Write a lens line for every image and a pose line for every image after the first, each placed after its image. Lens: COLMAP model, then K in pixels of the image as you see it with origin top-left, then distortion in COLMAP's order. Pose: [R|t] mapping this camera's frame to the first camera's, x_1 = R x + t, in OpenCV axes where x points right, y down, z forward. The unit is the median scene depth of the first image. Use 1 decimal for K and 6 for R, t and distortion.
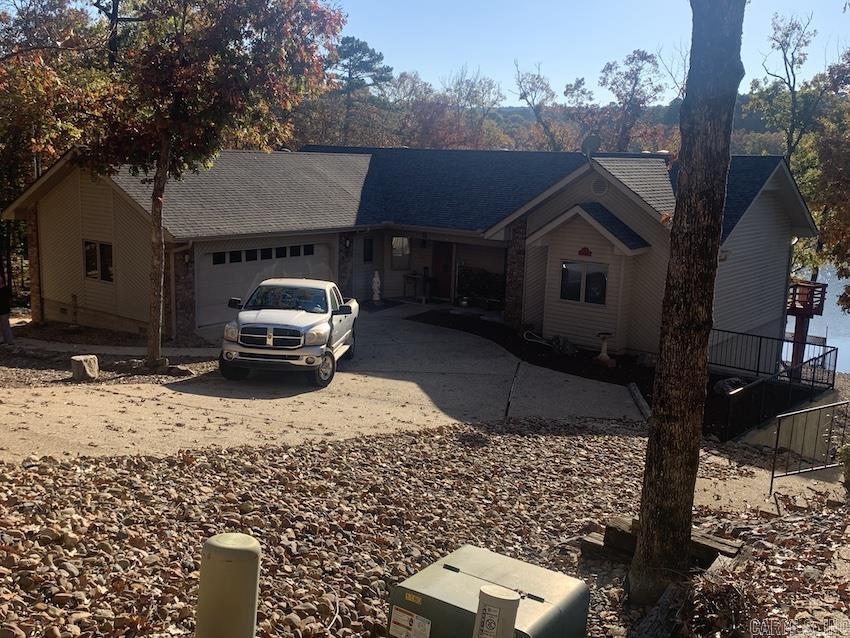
lens RADIAL K [[869.2, 0, 425.8], [0, 869.2, 320.1], [0, 0, 1]] dist [-0.000078, 0.000000]
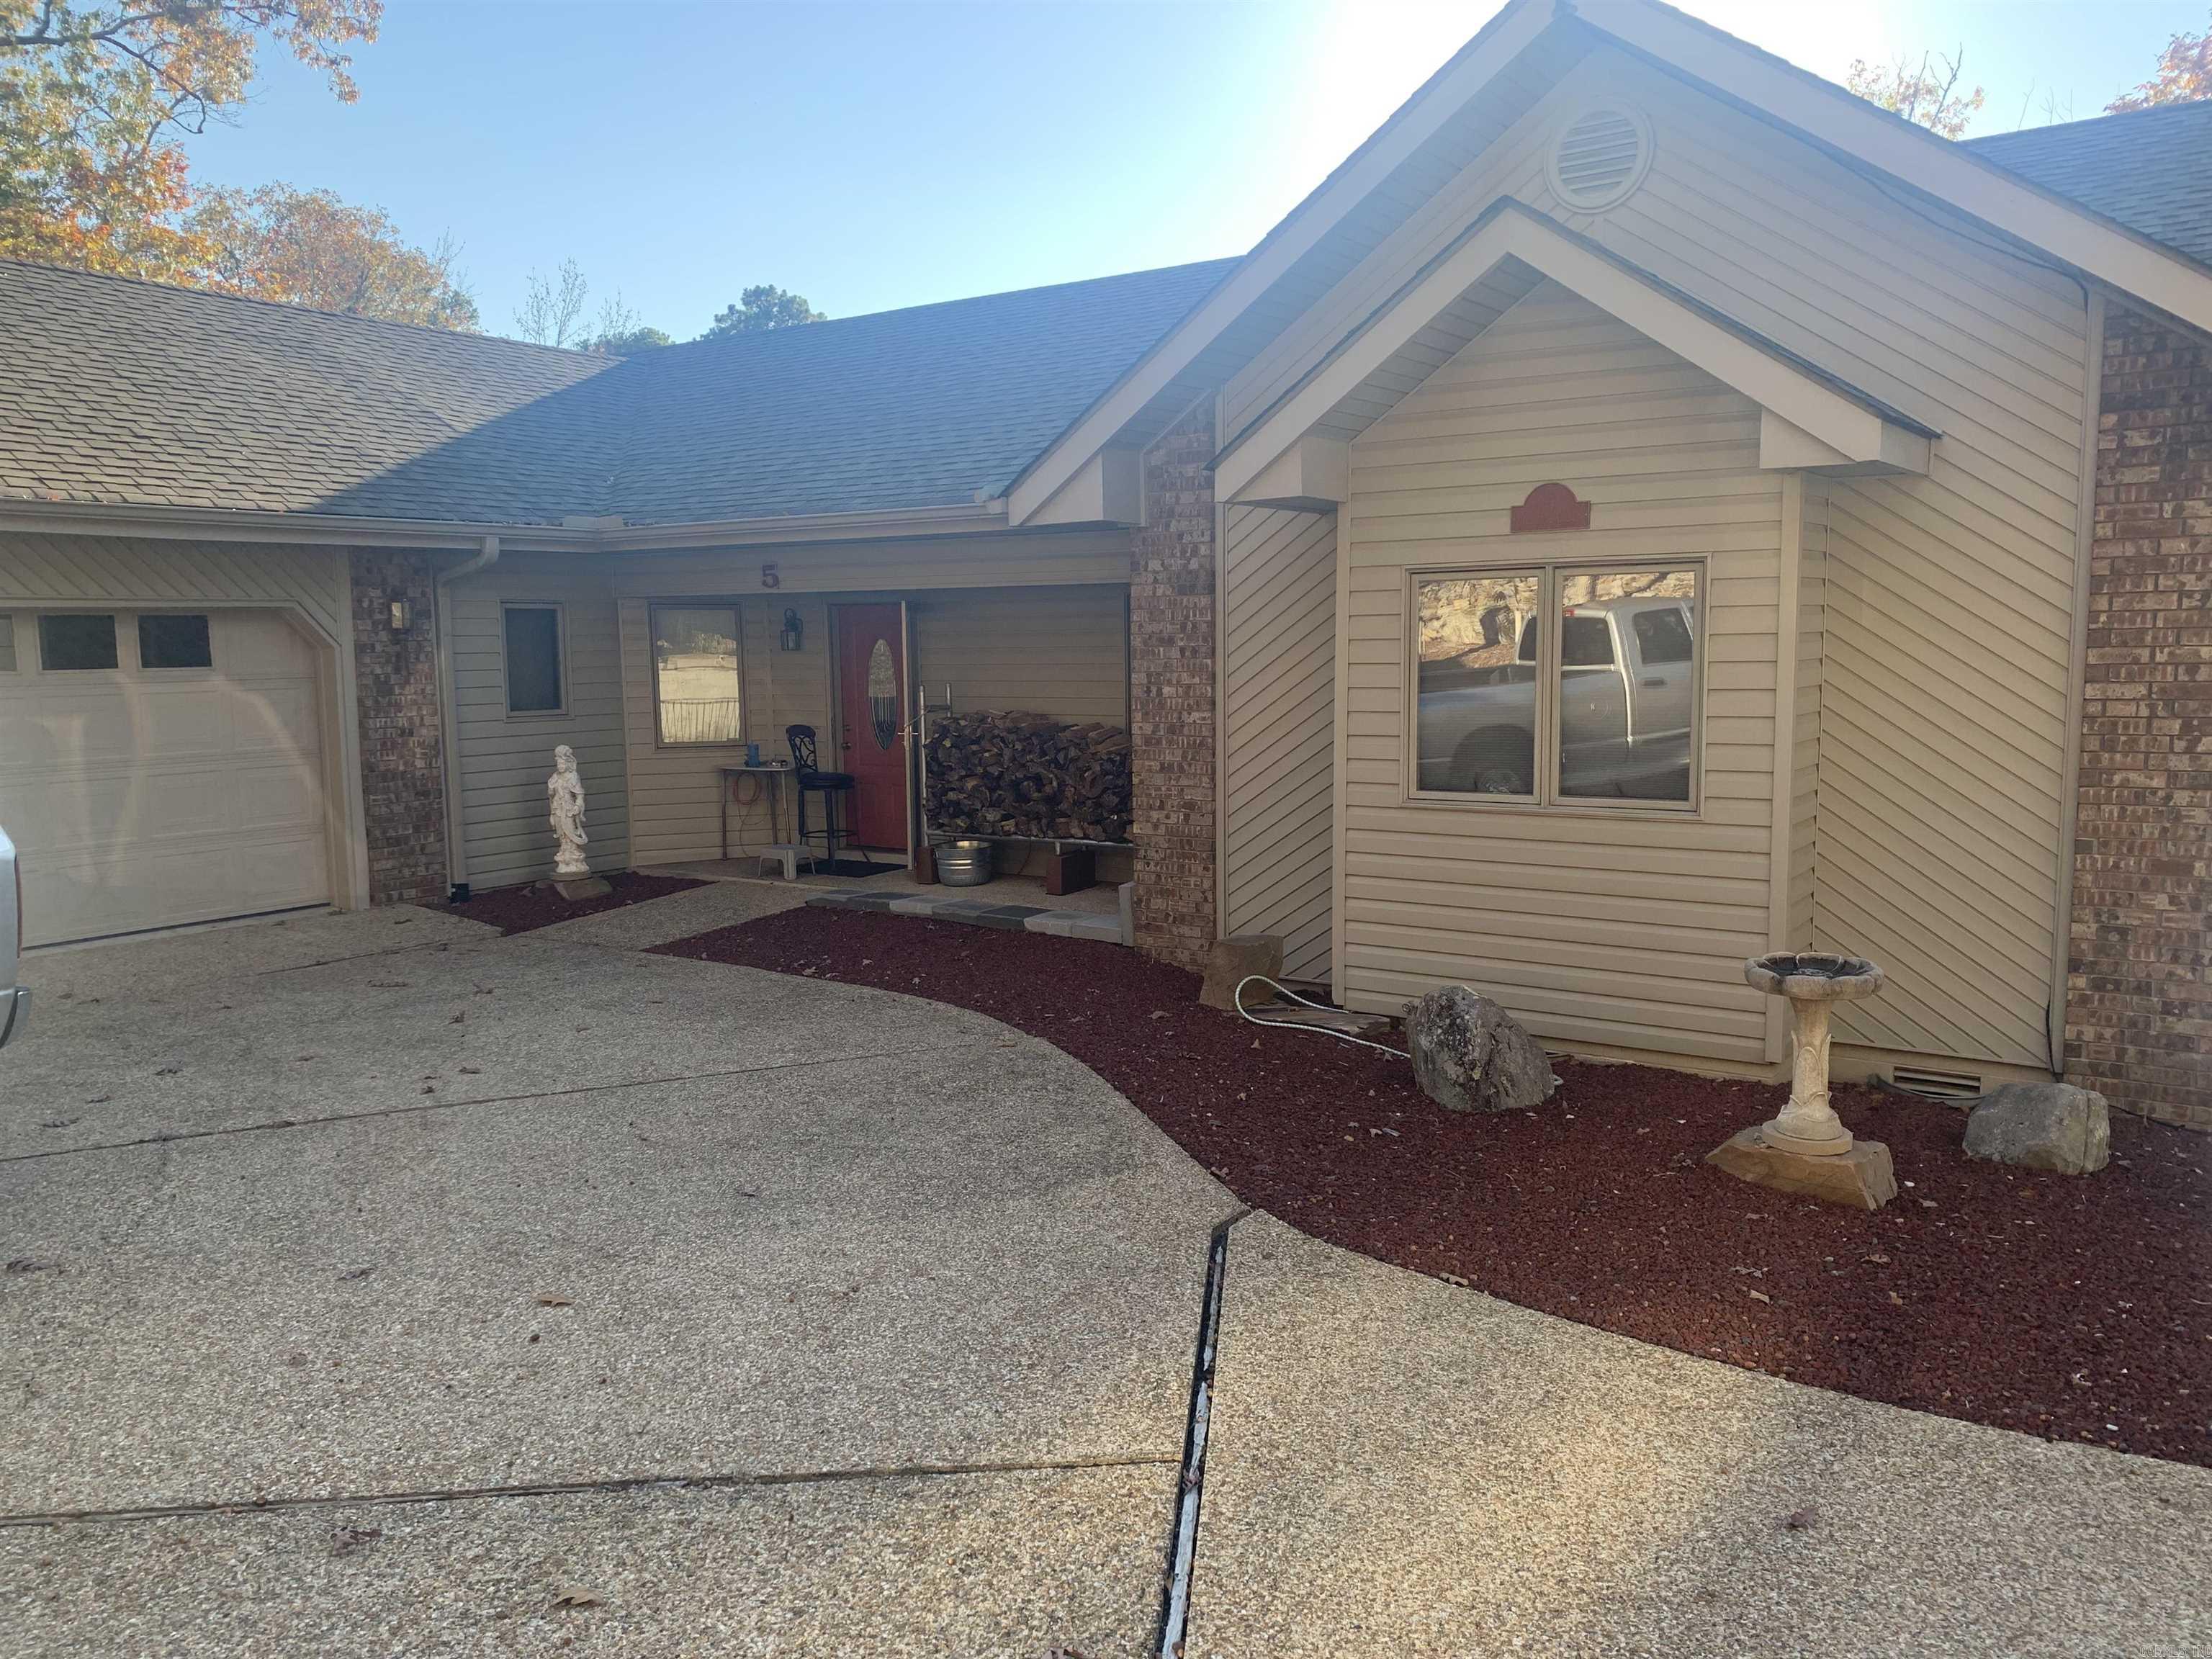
lens RADIAL K [[1720.3, 0, 1103.3], [0, 1720.3, 830.3], [0, 0, 1]] dist [0.018019, 0.002520]
pose [[0.997576, -0.050674, 0.047679, 0.063305], [0.054106, 0.995814, -0.073671, 0.006443], [-0.043746, 0.076073, 0.996142, 0.579794]]
